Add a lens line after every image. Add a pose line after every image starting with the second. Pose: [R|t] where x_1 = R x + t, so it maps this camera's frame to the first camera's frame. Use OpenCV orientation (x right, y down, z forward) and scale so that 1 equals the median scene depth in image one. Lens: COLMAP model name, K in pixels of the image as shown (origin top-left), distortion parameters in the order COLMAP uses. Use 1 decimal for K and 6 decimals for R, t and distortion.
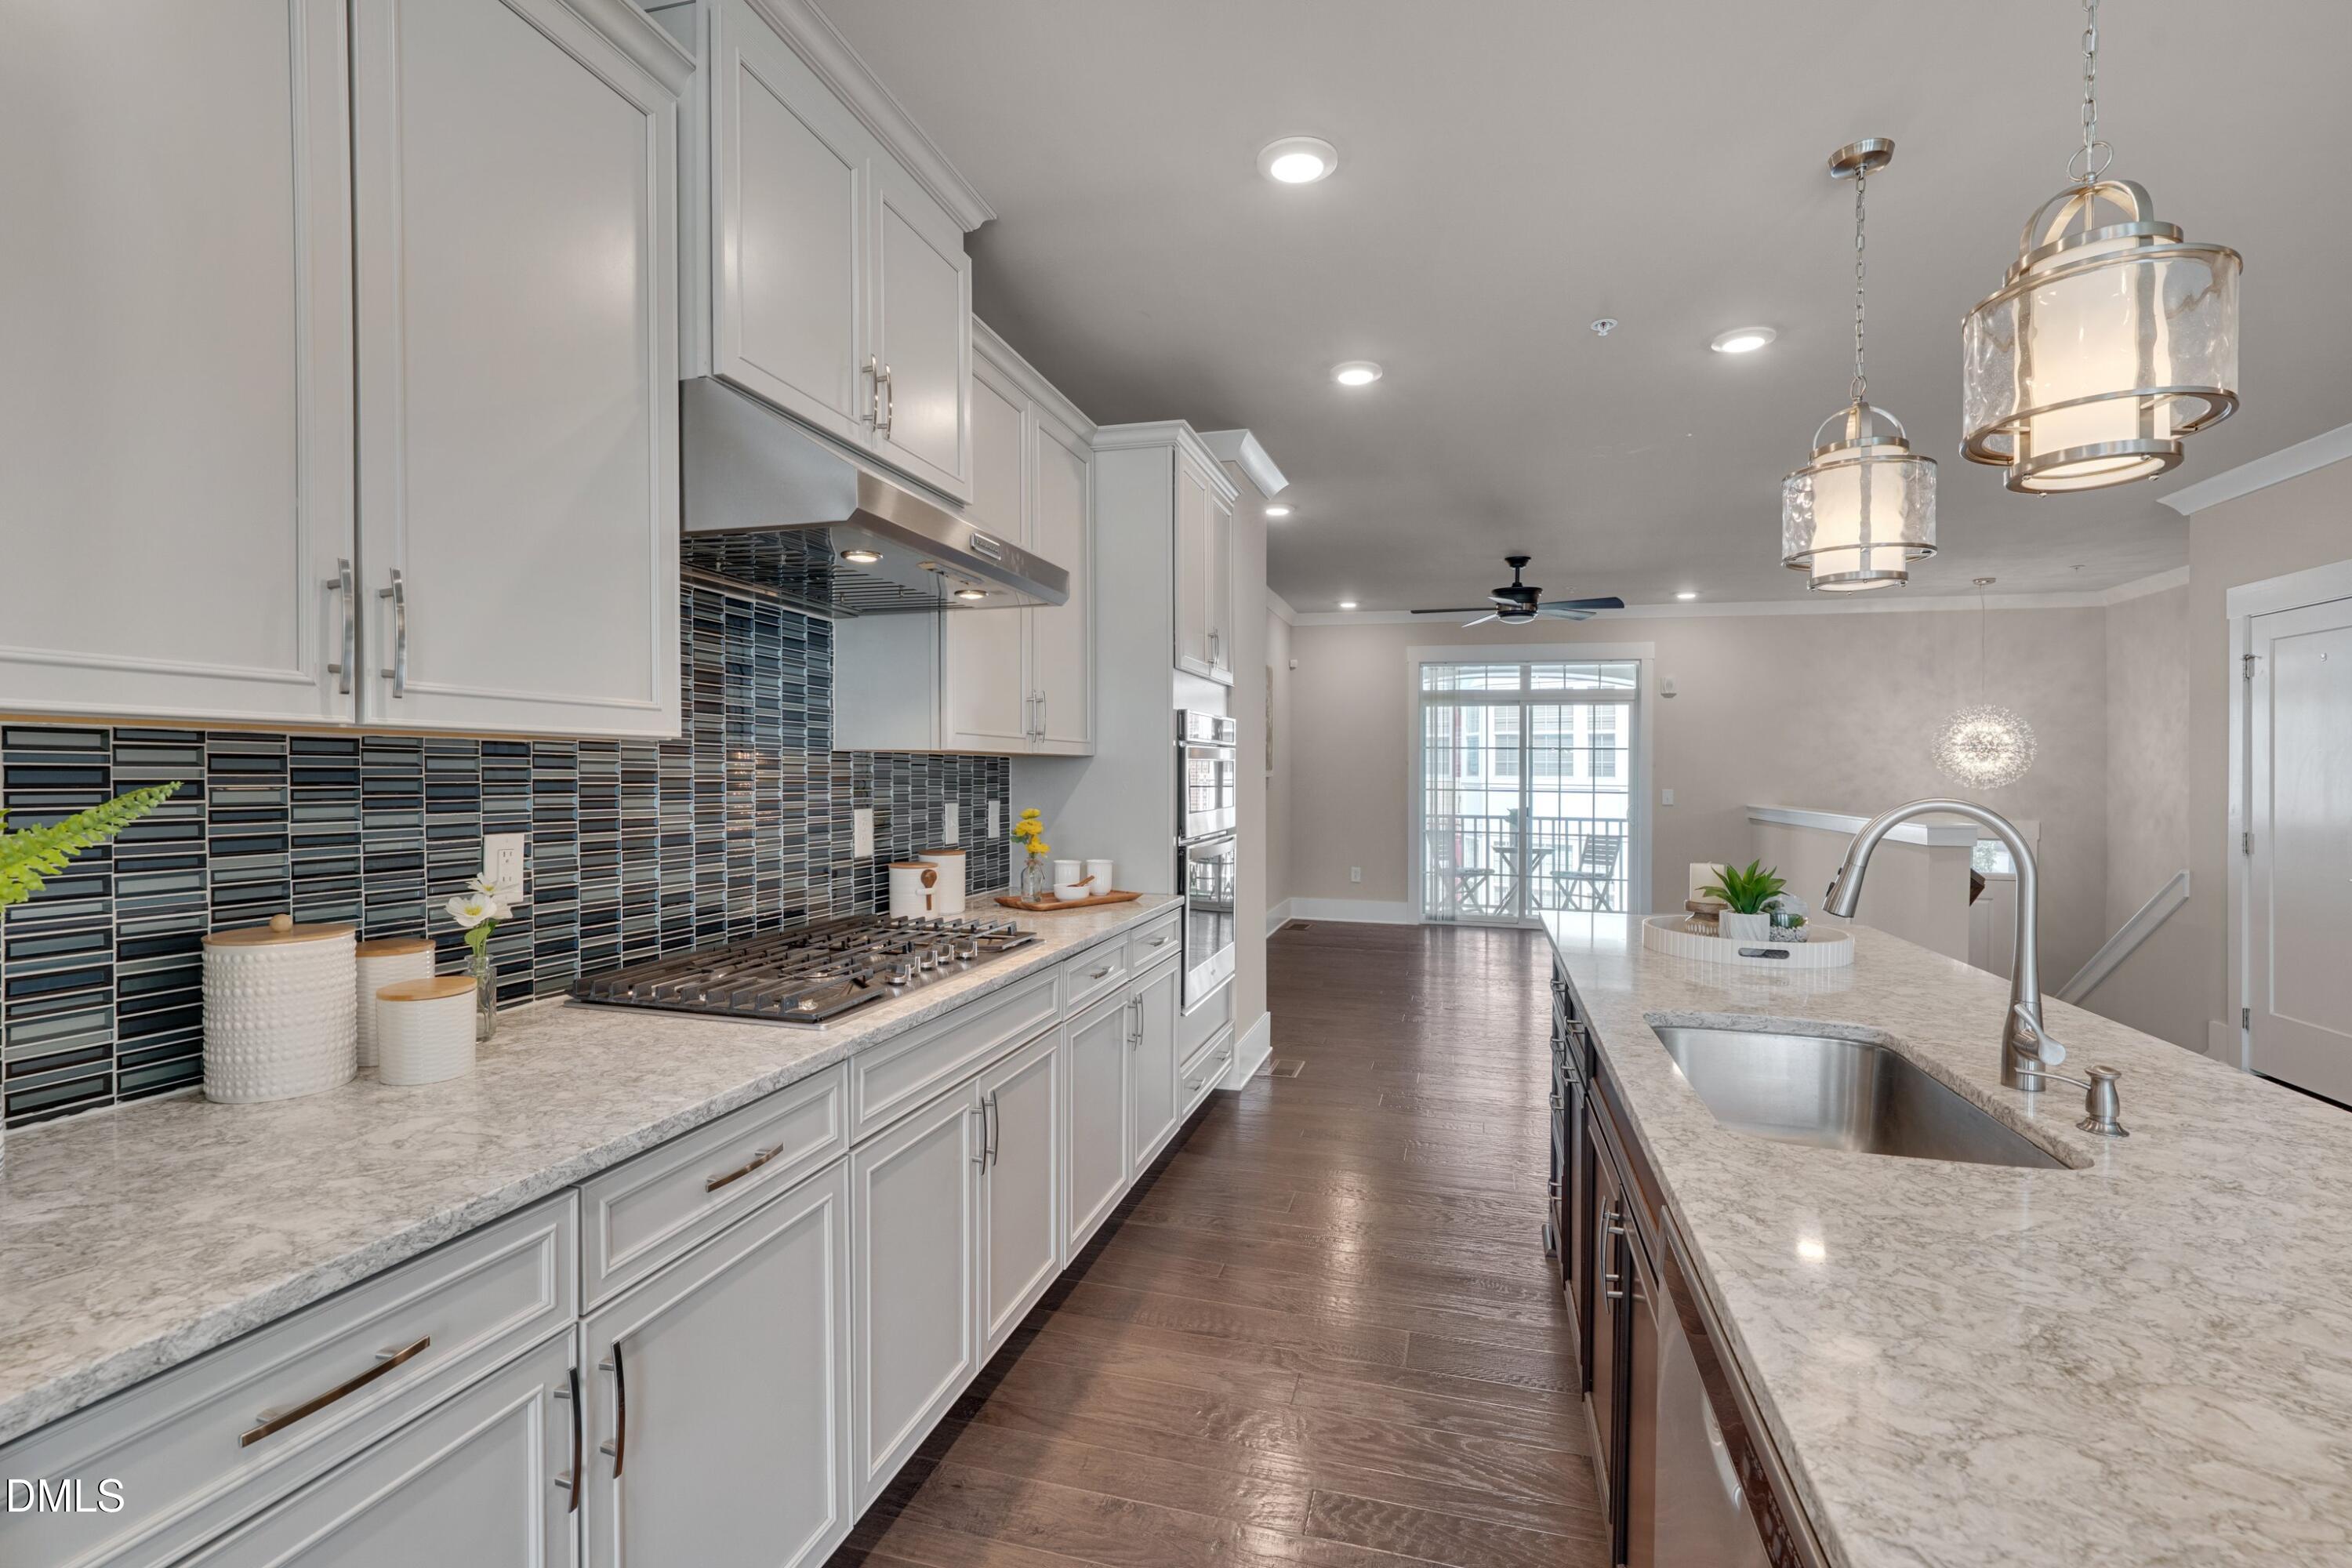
lens RADIAL K [[1042.1, 0, 1179.8], [0, 1042.1, 799.1], [0, 0, 1]] dist [-0.007747, 0.003190]
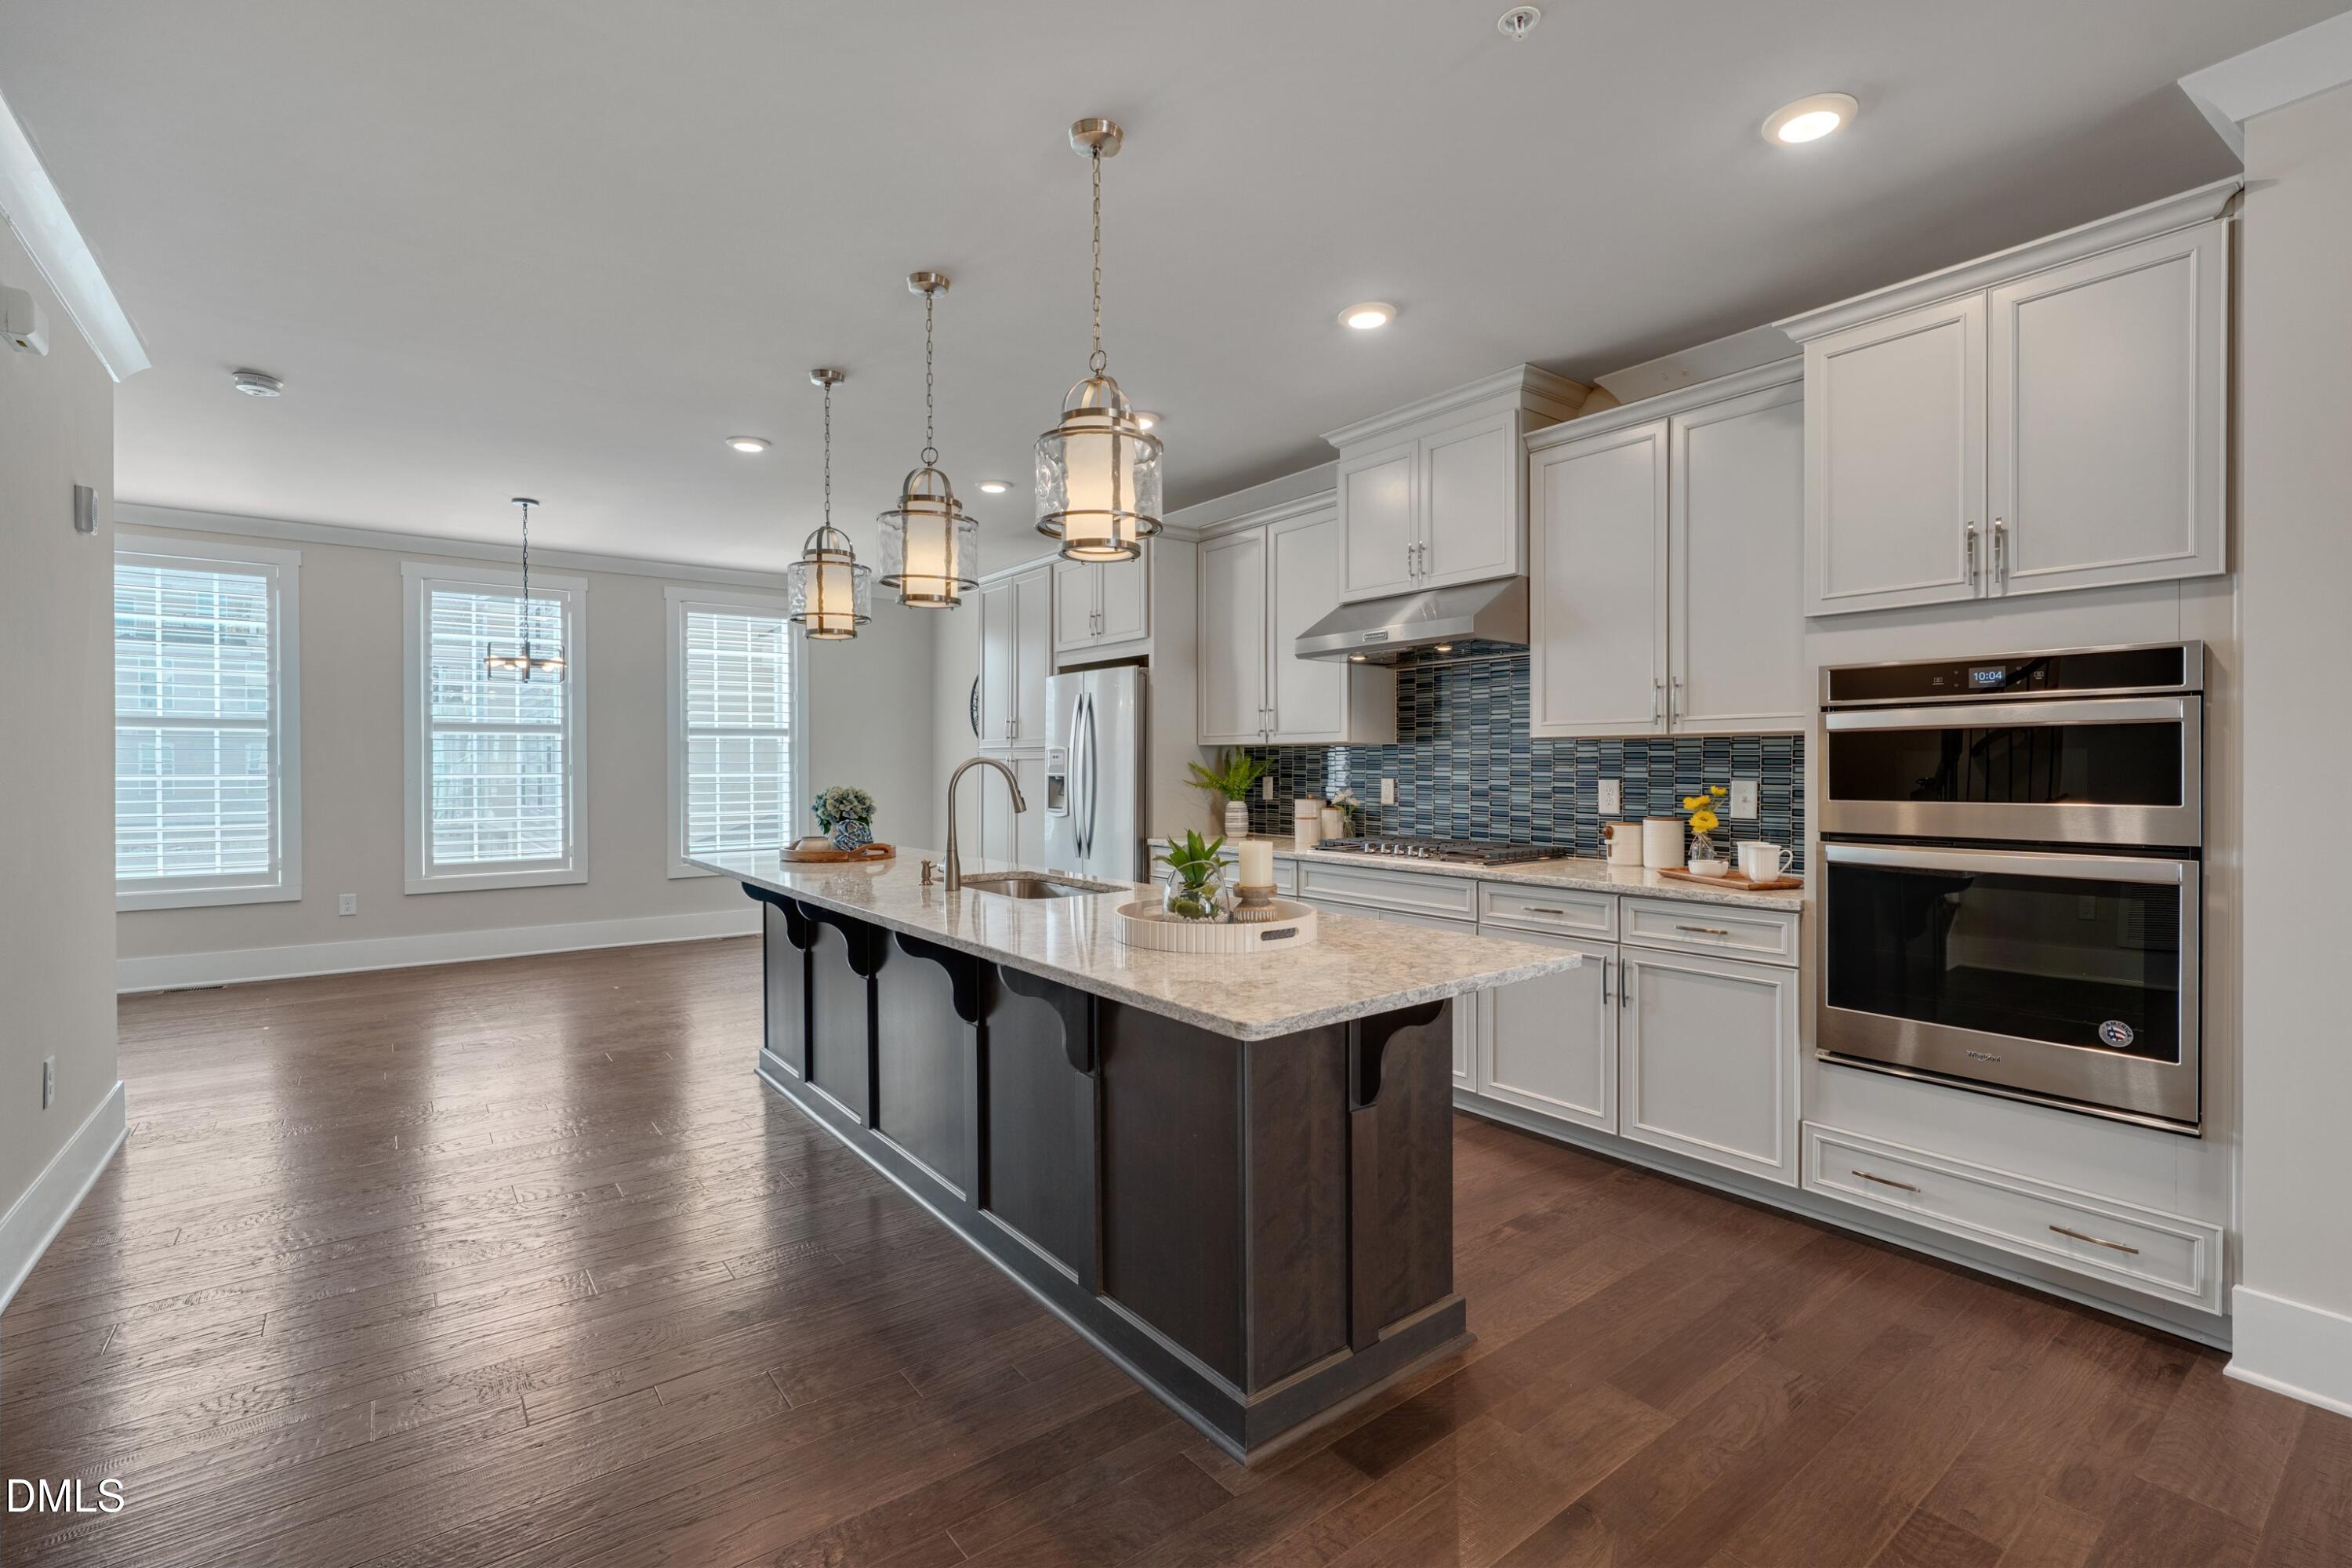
lens RADIAL K [[1042.1, 0, 1181.8], [0, 1042.1, 780.8], [0, 0, 1]] dist [-0.007747, 0.003190]
pose [[-0.594571, 0.002160, -0.804040, 1.587767], [-0.028696, 0.999302, 0.023905, -0.008407], [0.803531, 0.037286, -0.594094, 1.865911]]
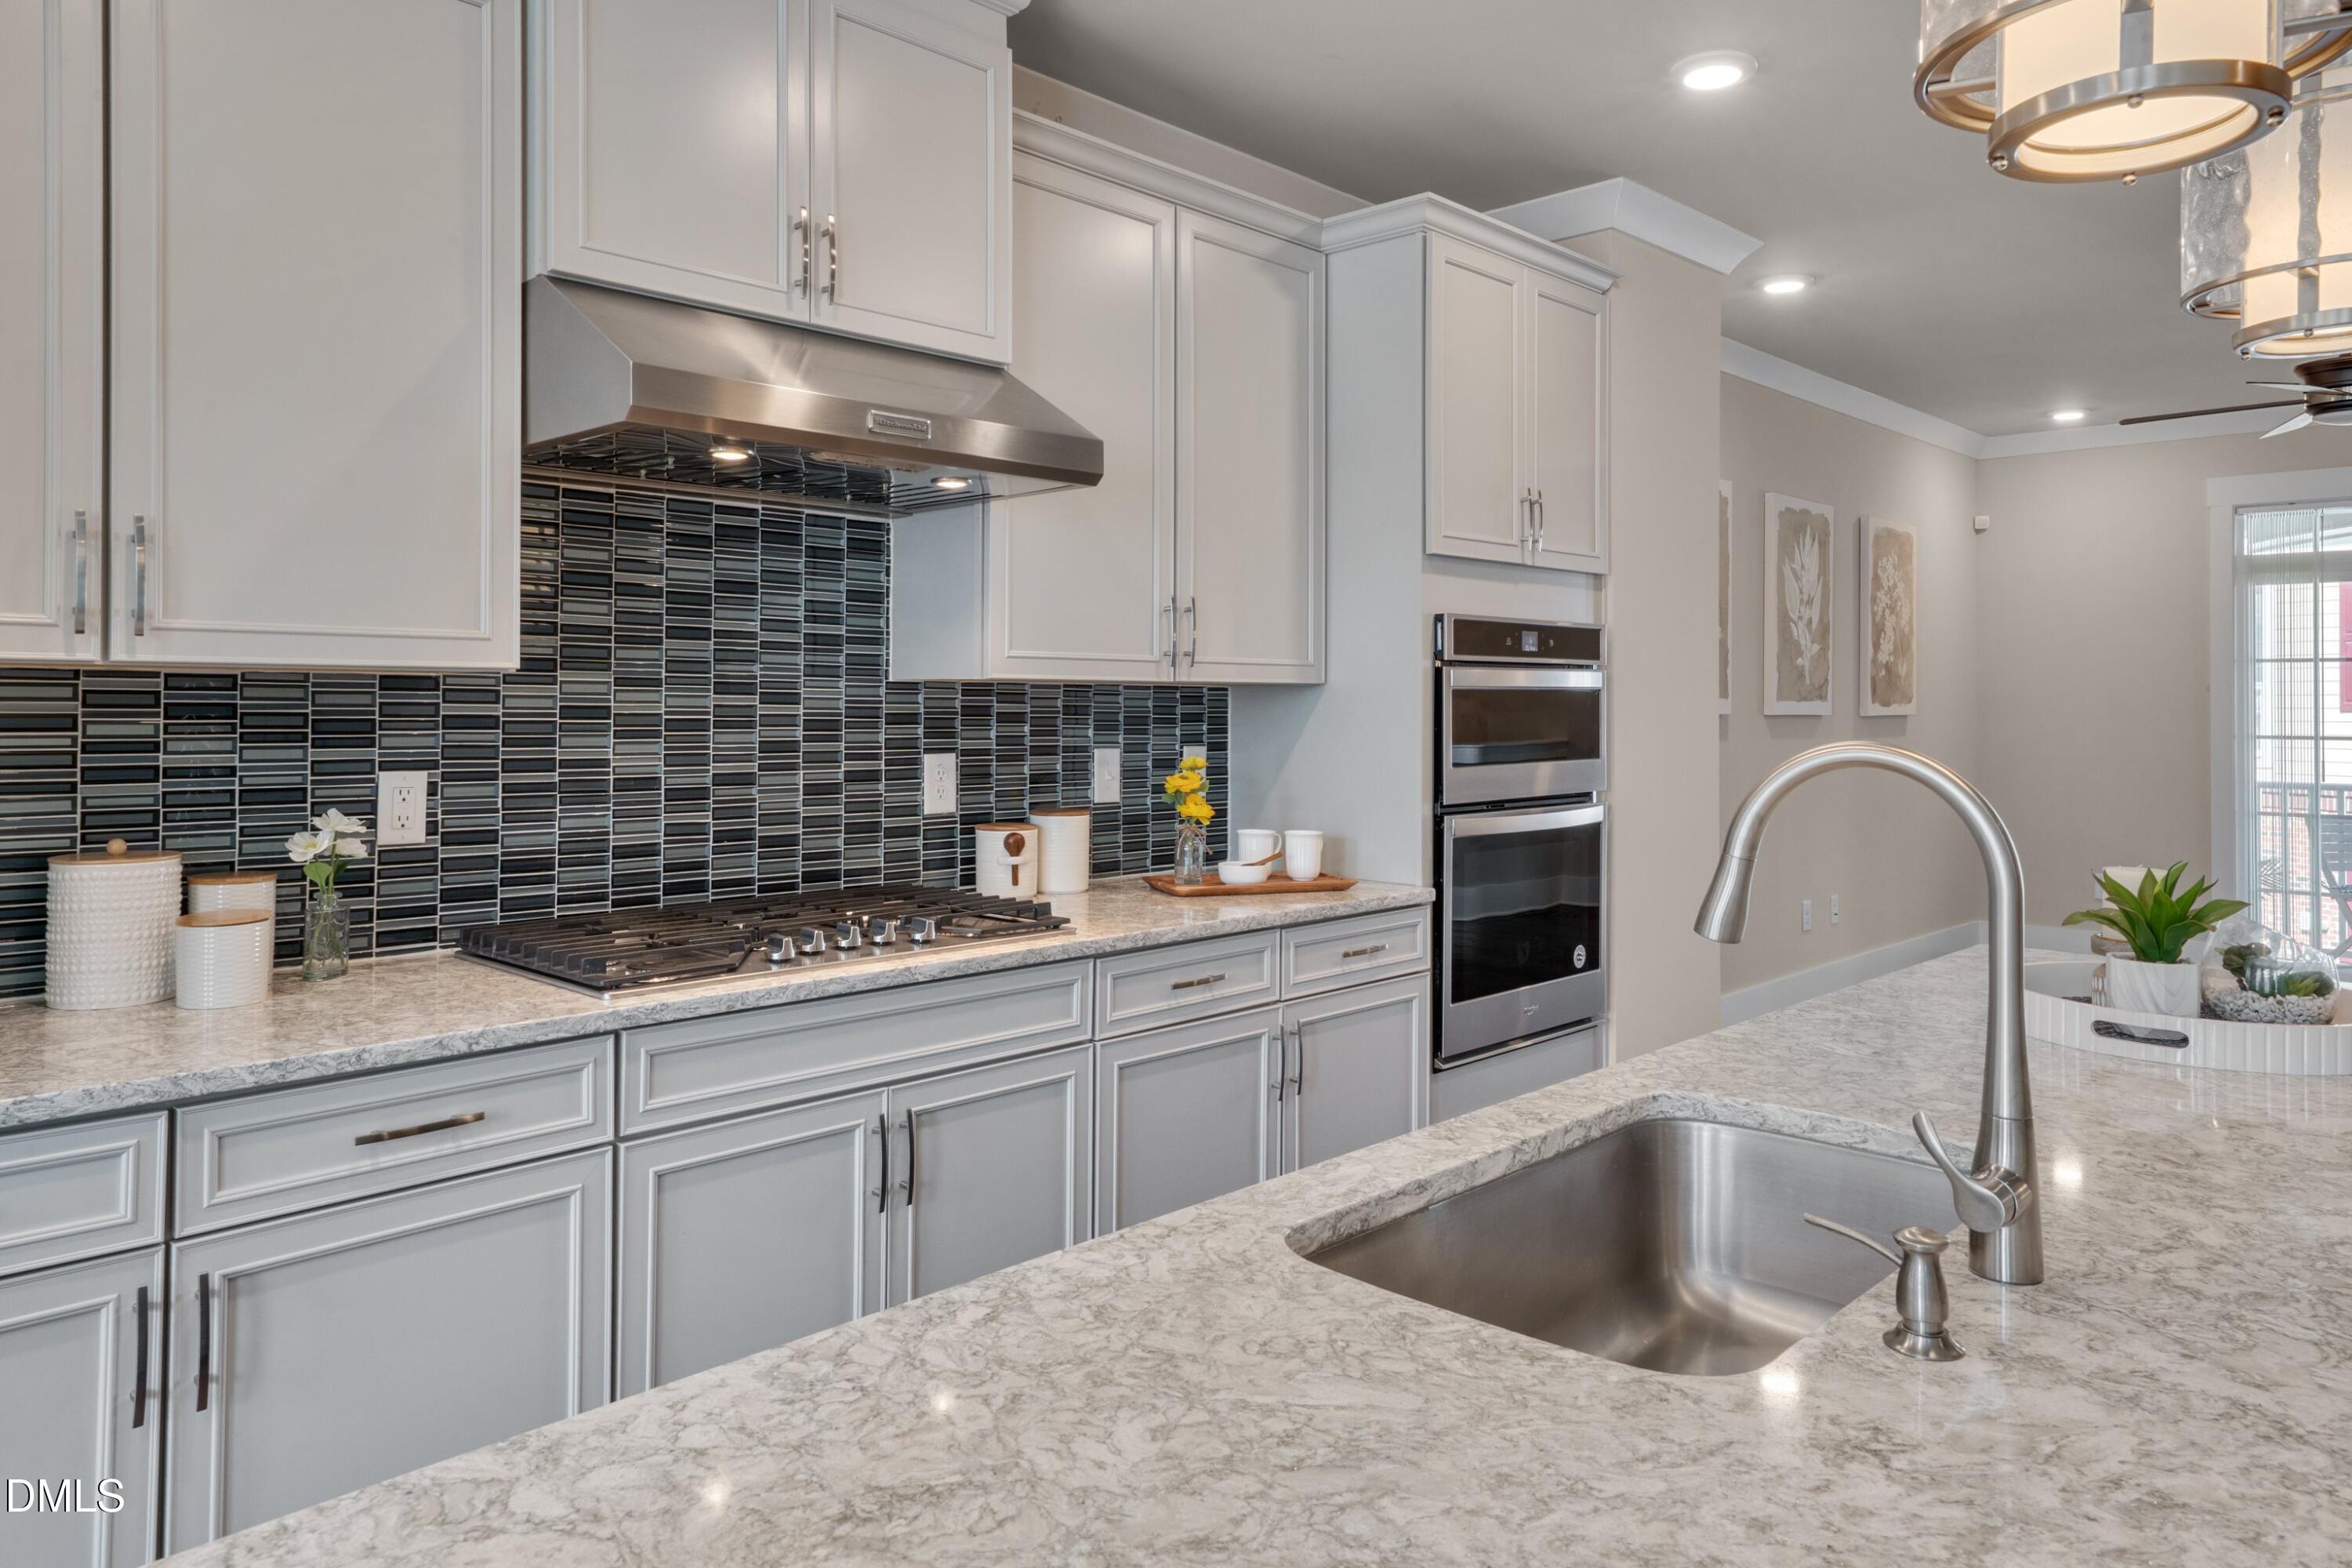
lens RADIAL K [[1556.7, 0, 1183.9], [0, 1556.7, 701.2], [0, 0, 1]] dist [0.025714, -0.004058]
pose [[0.883161, -0.006777, -0.469022, 0.570967], [-0.008606, 0.999493, -0.030648, 0.005883], [0.468992, 0.031104, 0.882655, 0.047773]]
